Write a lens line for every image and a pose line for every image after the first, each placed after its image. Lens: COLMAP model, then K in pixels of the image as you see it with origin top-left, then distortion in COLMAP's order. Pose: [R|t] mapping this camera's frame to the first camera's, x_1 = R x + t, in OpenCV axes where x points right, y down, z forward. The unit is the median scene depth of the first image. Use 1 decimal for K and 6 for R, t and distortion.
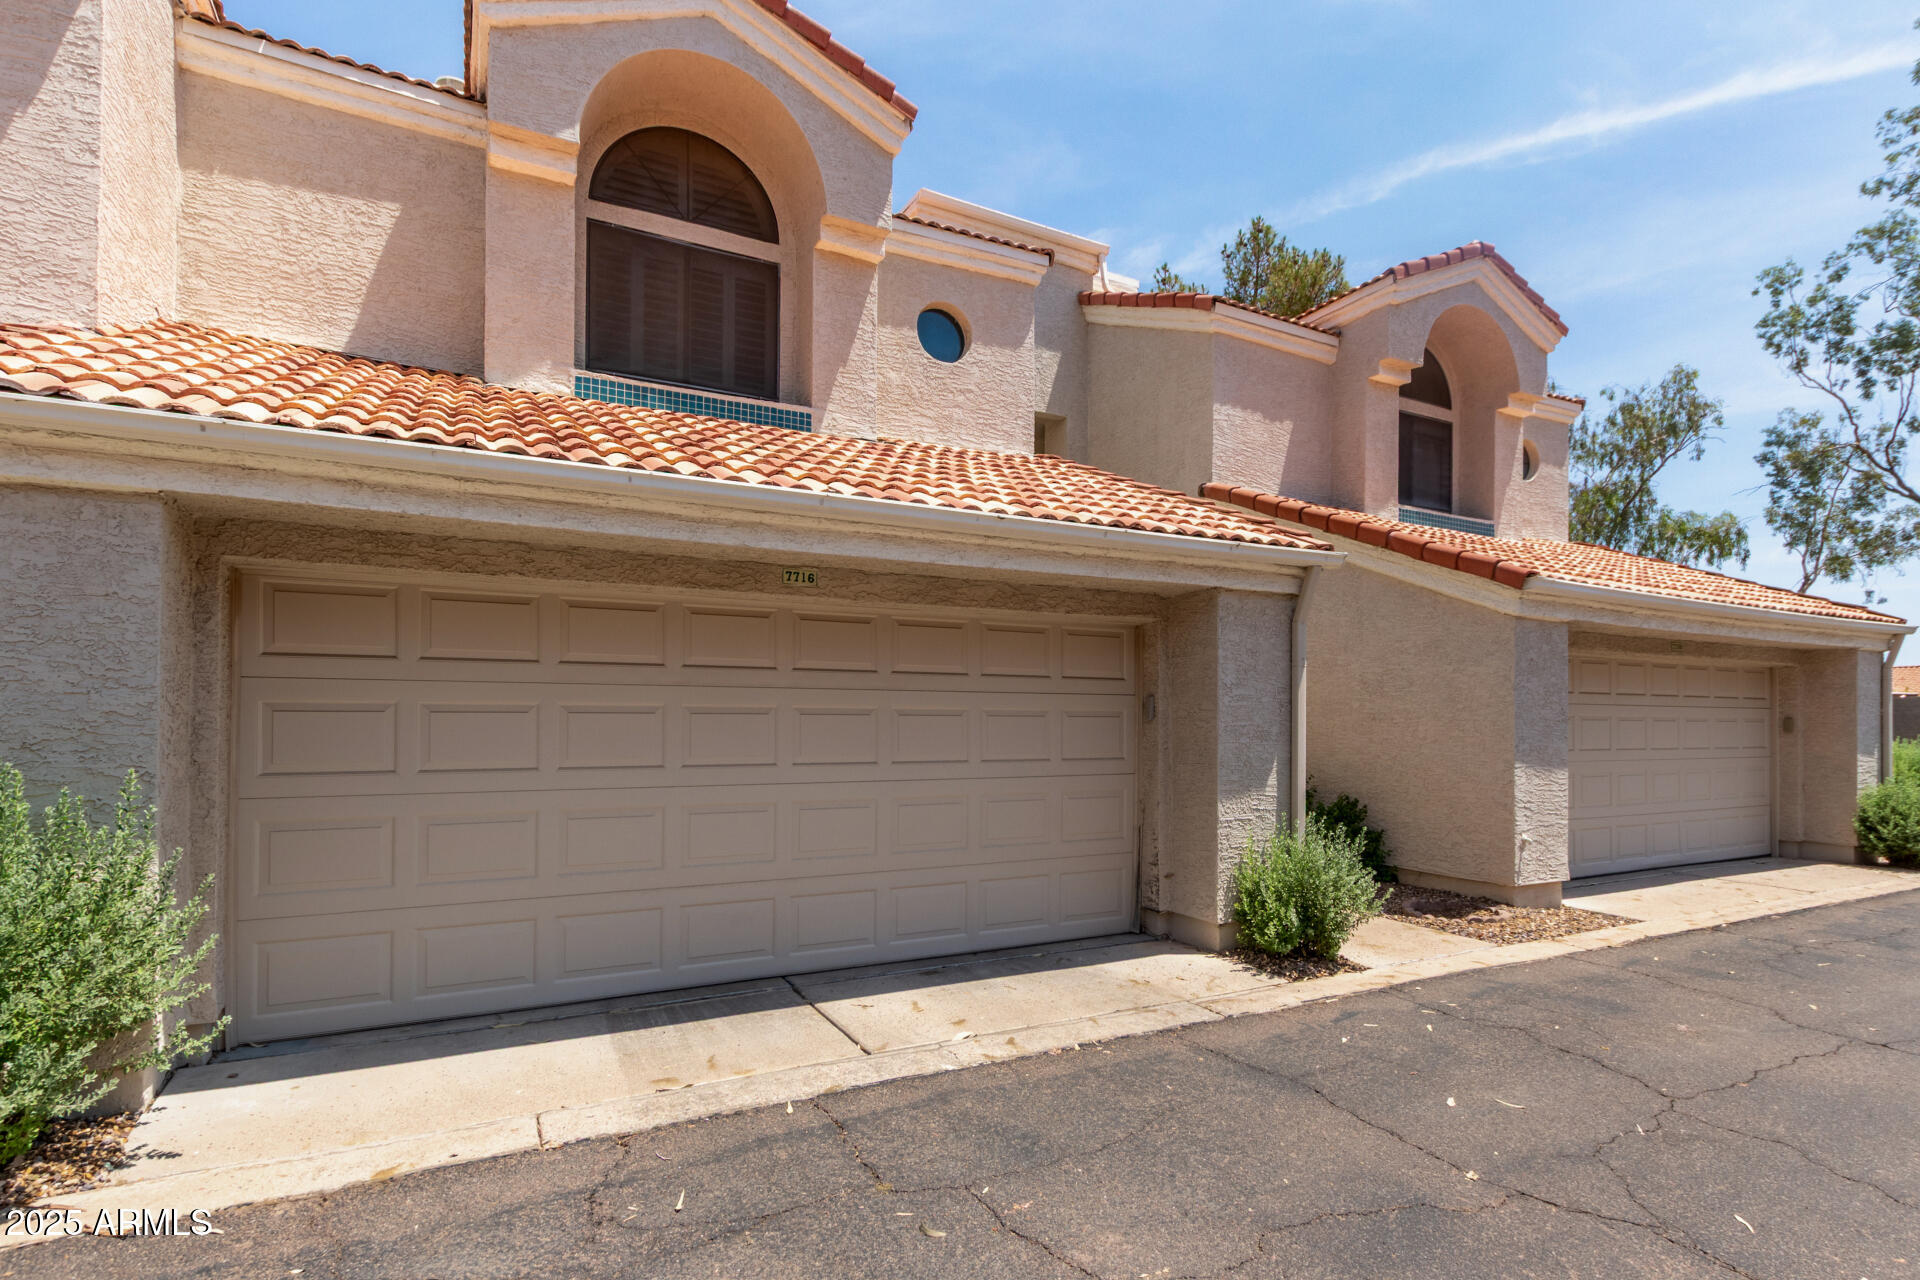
lens RADIAL K [[888.3, 0, 1092.6], [0, 888.3, 692.6], [0, 0, 1]] dist [0.008394, -0.002097]
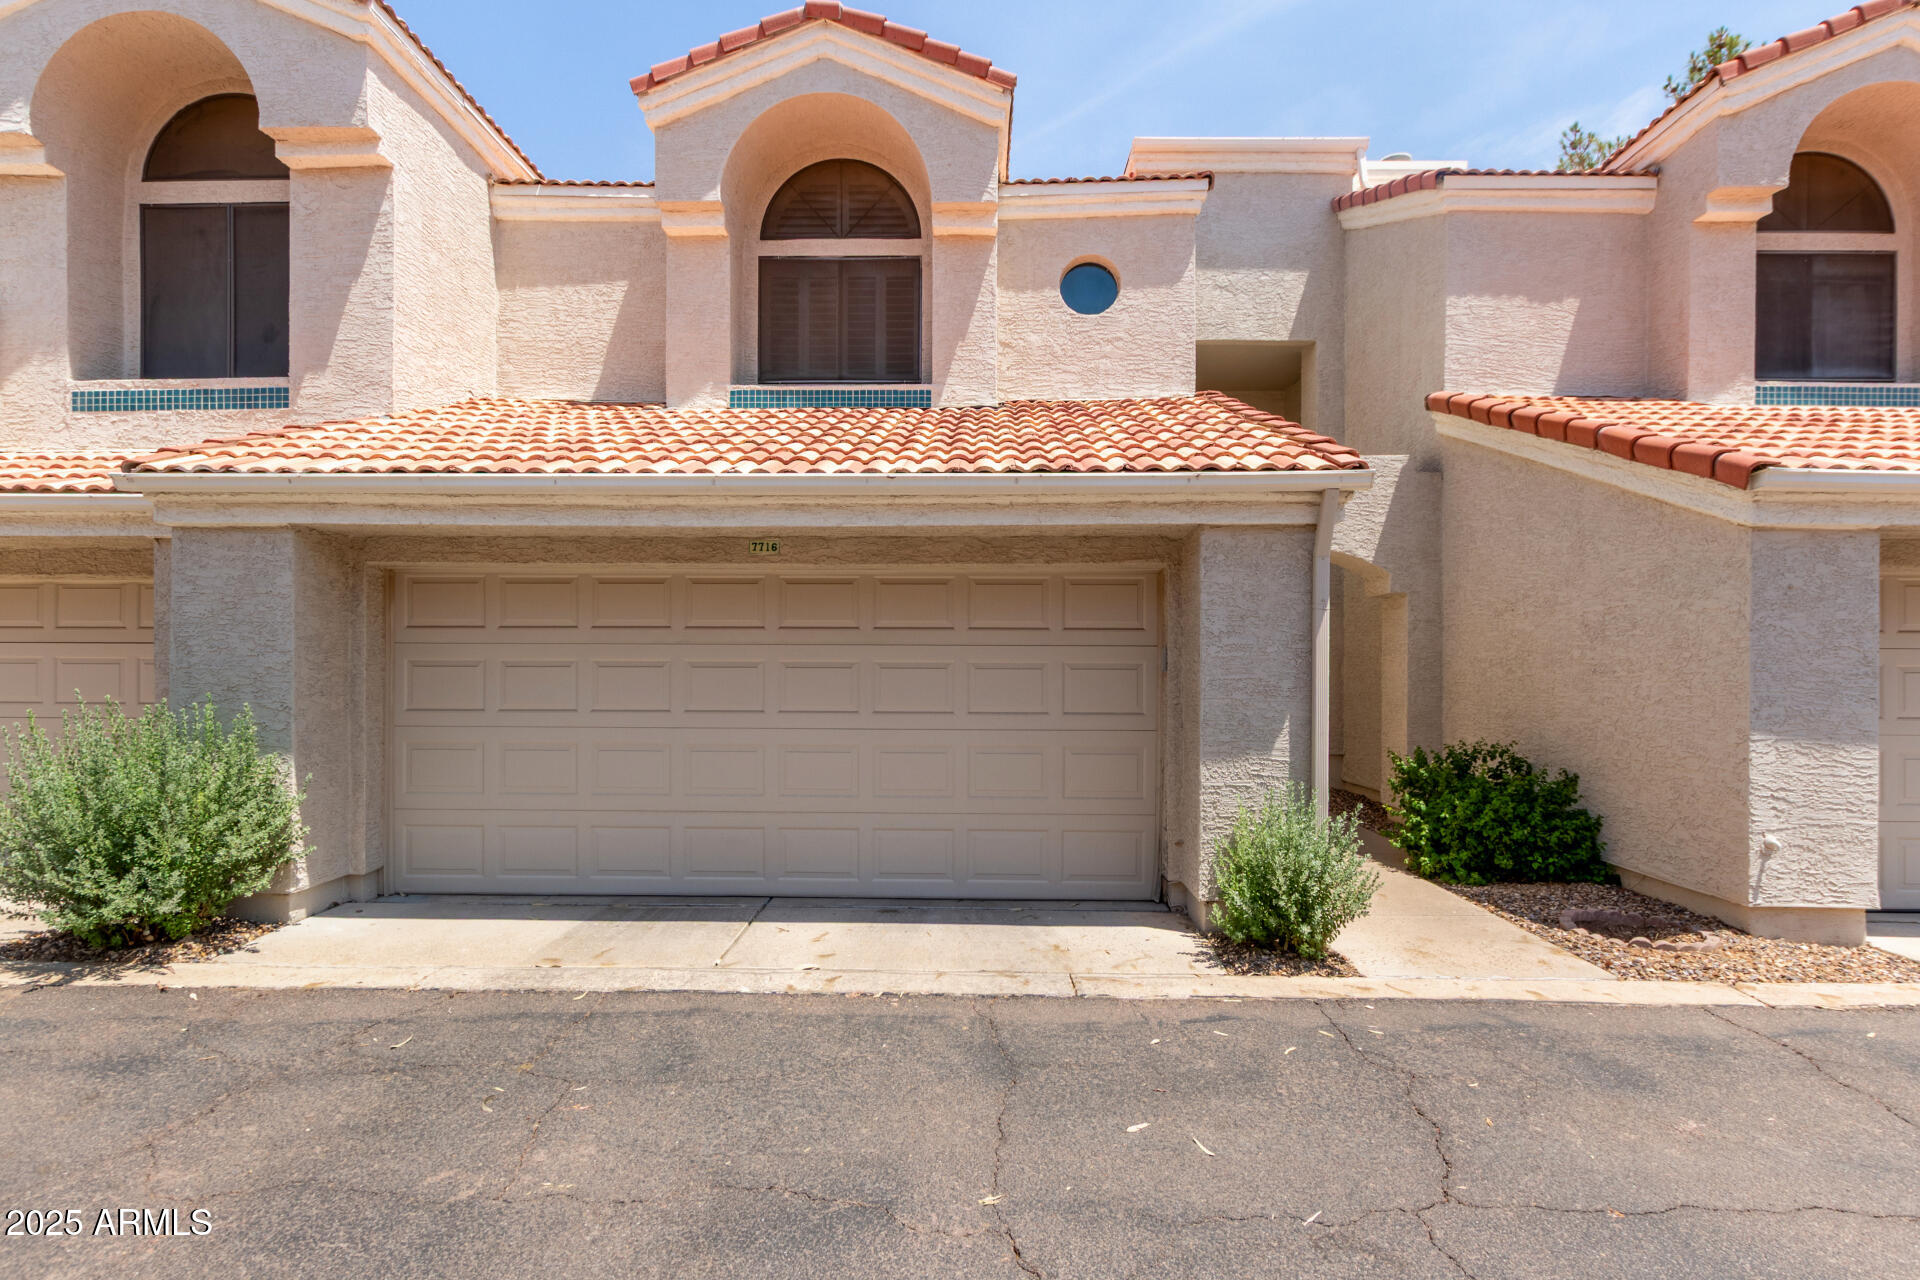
lens RADIAL K [[888.3, 0, 969.7], [0, 888.3, 652.2], [0, 0, 1]] dist [0.008394, -0.002097]
pose [[0.879098, -0.010462, -0.476526, 0.334843], [0.014171, 0.999891, 0.004192, 0.002666], [0.476430, -0.010438, 0.879150, 0.095327]]
